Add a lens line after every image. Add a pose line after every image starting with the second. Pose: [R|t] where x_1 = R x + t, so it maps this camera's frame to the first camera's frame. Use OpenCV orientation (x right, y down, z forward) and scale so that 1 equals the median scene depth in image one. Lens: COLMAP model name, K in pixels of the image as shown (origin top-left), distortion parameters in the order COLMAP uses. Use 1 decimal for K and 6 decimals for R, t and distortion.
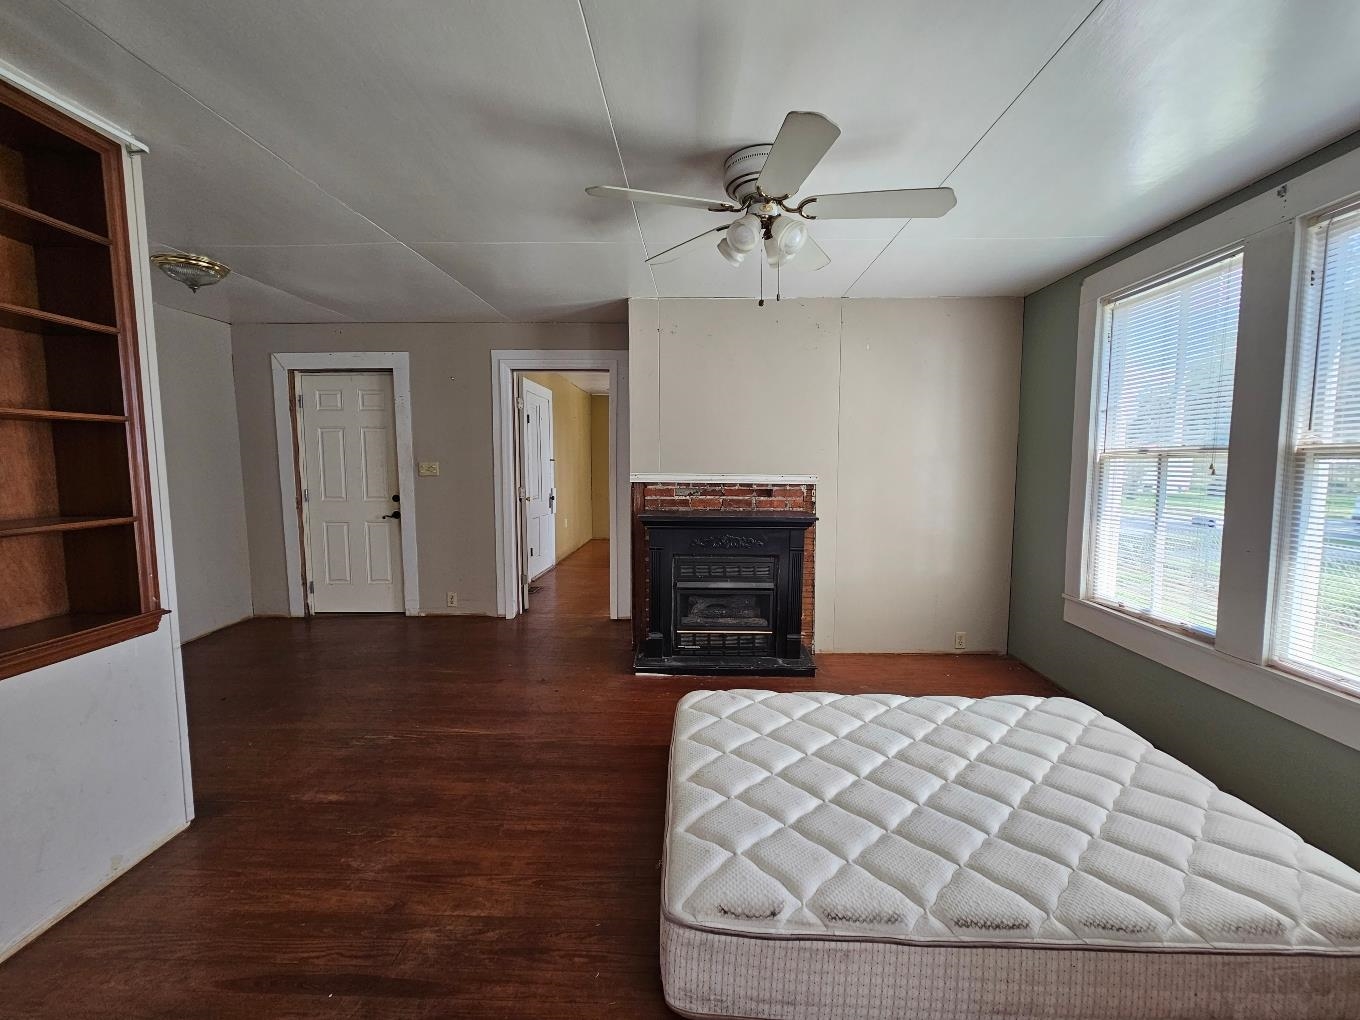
lens RADIAL K [[558.9, 0, 674.1], [0, 558.9, 507.3], [0, 0, 1]] dist [0.003671, -0.000964]
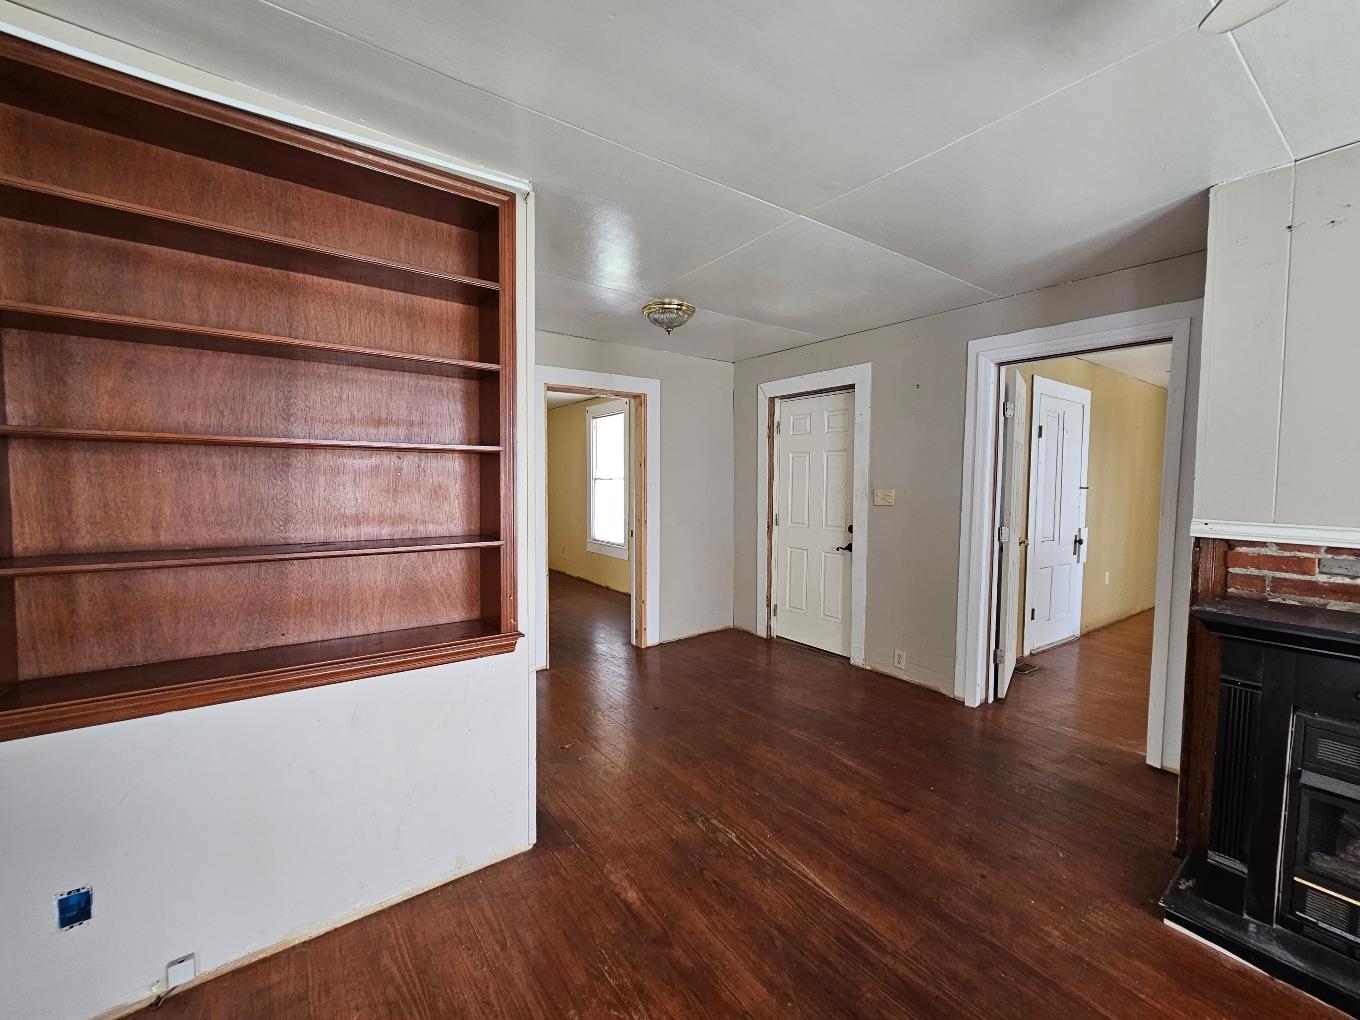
lens RADIAL K [[558.9, 0, 679.6], [0, 558.9, 509.3], [0, 0, 1]] dist [0.003671, -0.000964]
pose [[0.623624, 0.048028, -0.780248, 0.025984], [-0.076838, 0.997044, -0.000040, -0.027228], [0.777939, 0.059978, 0.625471, 0.236817]]
